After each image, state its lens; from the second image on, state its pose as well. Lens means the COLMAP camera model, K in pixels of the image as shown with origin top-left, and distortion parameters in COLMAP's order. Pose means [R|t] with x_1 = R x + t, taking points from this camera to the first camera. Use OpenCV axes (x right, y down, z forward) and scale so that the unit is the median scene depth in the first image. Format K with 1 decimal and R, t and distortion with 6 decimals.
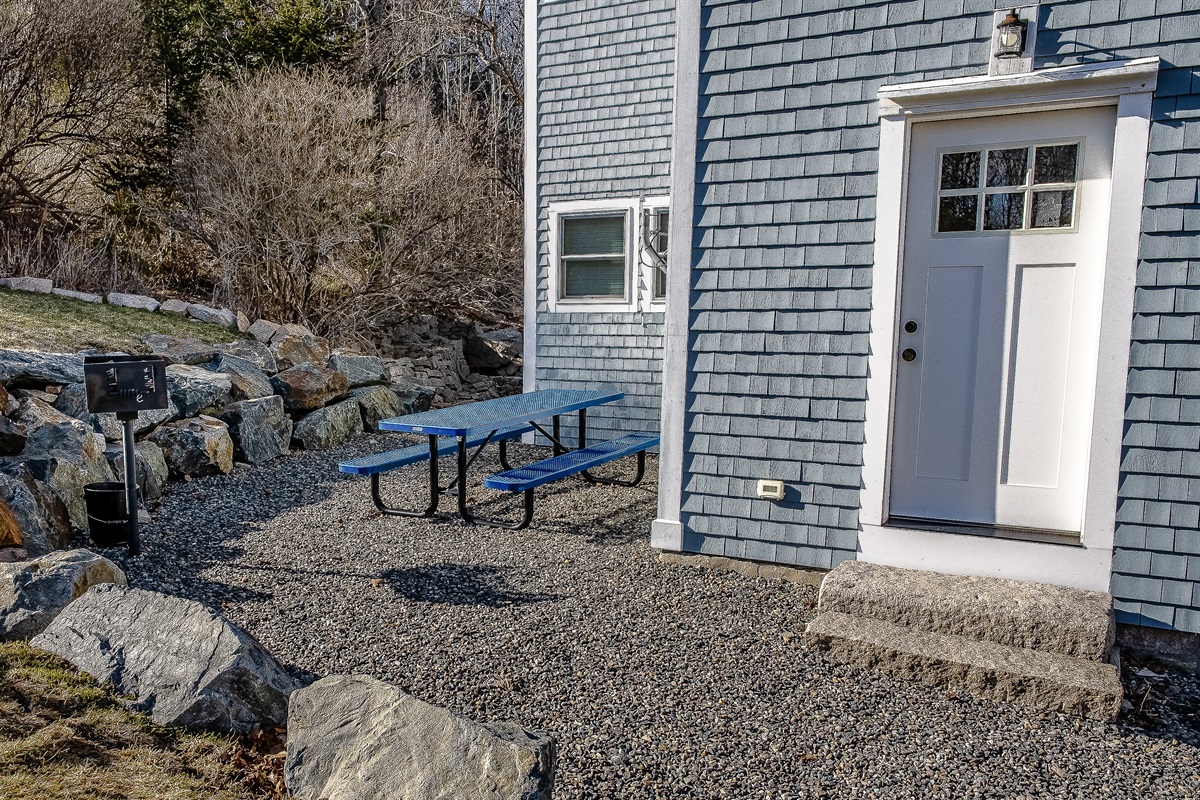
lens RADIAL K [[872.6, 0, 597.3], [0, 872.6, 416.3], [0, 0, 1]] dist [-0.001706, 0.003646]
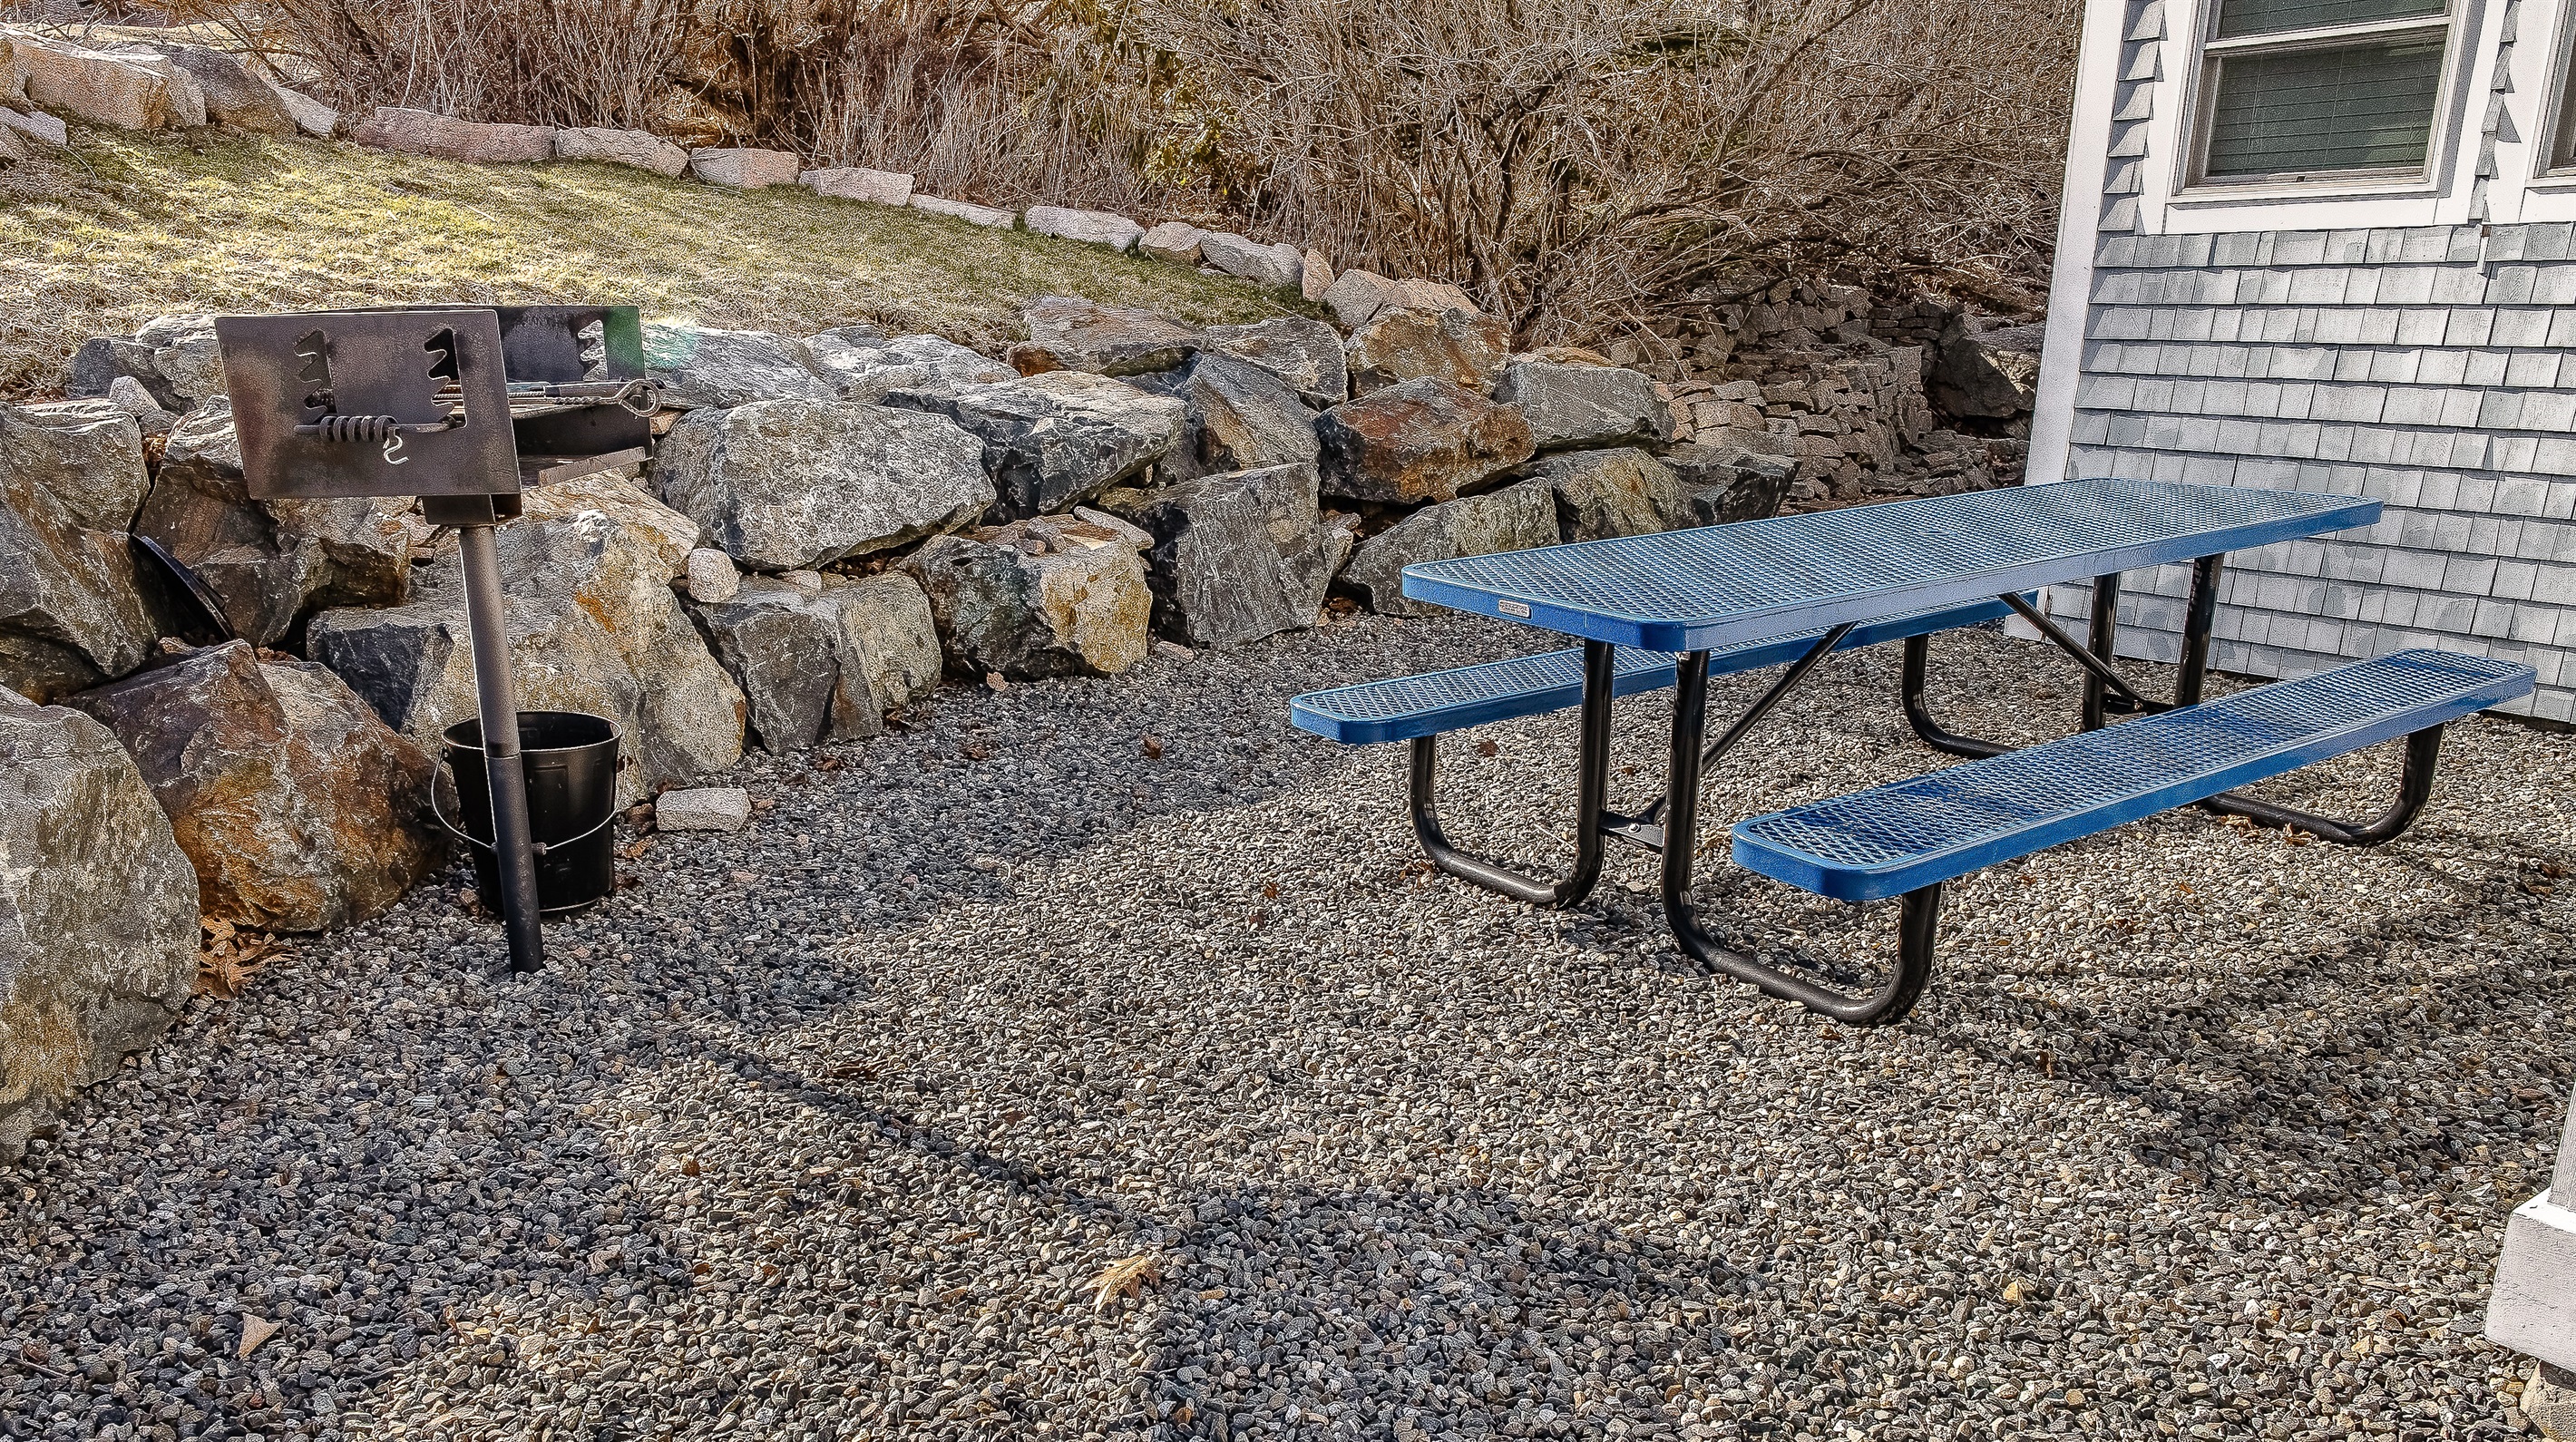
lens RADIAL K [[1845.7, 0, 1291.4], [0, 1845.7, 839.2], [0, 0, 1]] dist [-0.004841, 0.001482]
pose [[0.886421, 0.129650, -0.444352, -0.003031], [-0.052006, 0.981790, 0.182714, -0.010655], [0.459949, -0.138853, 0.877021, 0.304594]]
